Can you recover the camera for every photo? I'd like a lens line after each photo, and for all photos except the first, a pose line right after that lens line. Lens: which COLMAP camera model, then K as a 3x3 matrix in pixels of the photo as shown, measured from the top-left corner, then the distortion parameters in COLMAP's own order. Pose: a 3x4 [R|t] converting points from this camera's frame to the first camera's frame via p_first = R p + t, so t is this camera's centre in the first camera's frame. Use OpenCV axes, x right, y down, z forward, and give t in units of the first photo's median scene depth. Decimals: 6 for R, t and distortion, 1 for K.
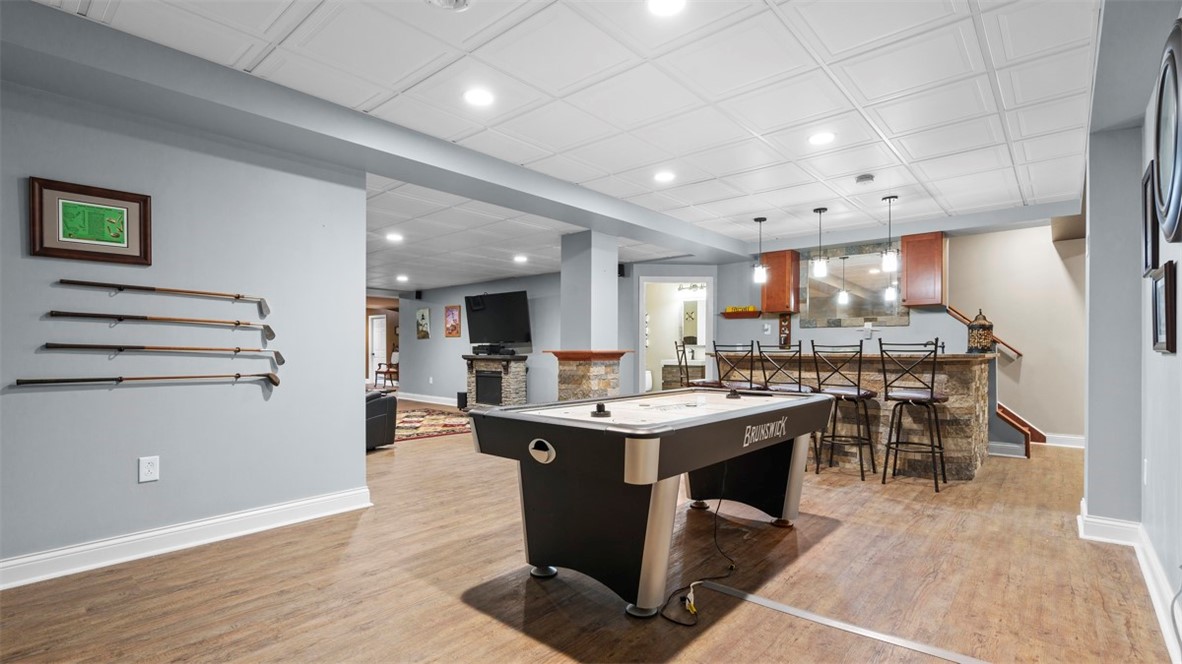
lens RADIAL K [[535.0, 0, 576.5], [0, 535.0, 353.8], [0, 0, 1]] dist [0.000892, -0.000650]
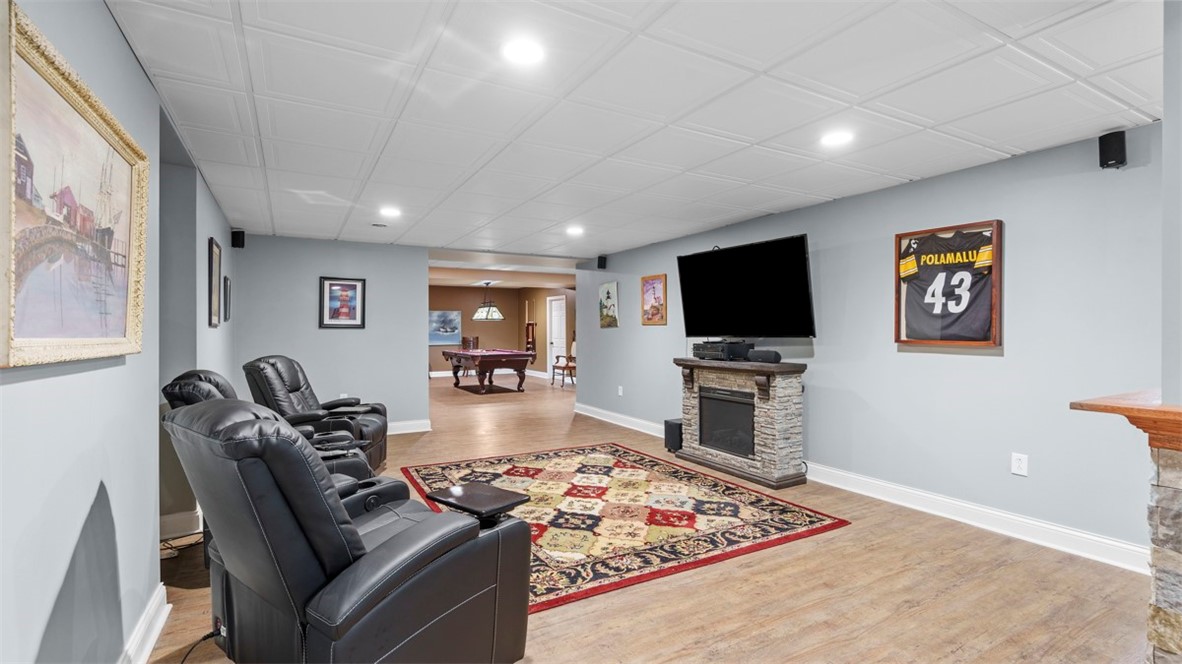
lens RADIAL K [[535.0, 0, 588.0], [0, 535.0, 329.4], [0, 0, 1]] dist [0.000892, -0.000650]
pose [[0.948989, -0.007477, -0.315220, -0.117079], [0.004871, 0.999947, -0.009052, -0.023158], [0.315271, 0.007055, 0.948975, 0.416094]]
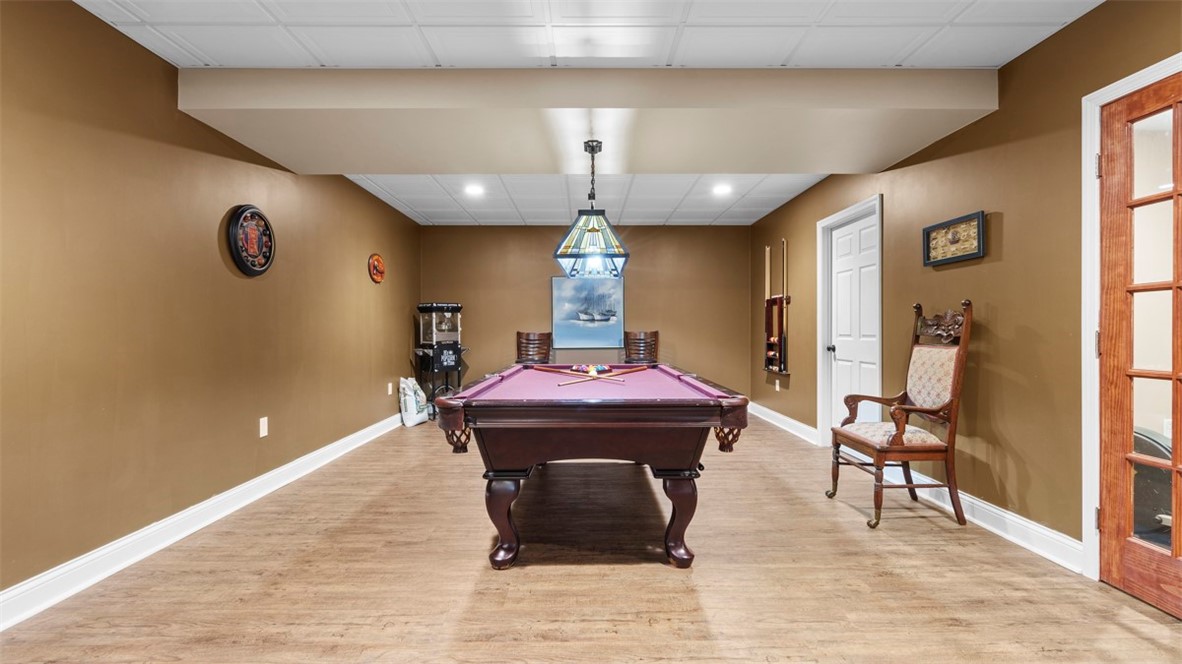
lens RADIAL K [[535.0, 0, 590.0], [0, 535.0, 329.2], [0, 0, 1]] dist [0.000892, -0.000650]
pose [[0.681176, -0.007715, -0.732079, -0.462362], [0.000024, 0.999945, -0.010516, -0.012352], [0.732120, 0.007146, 0.681138, 1.274642]]
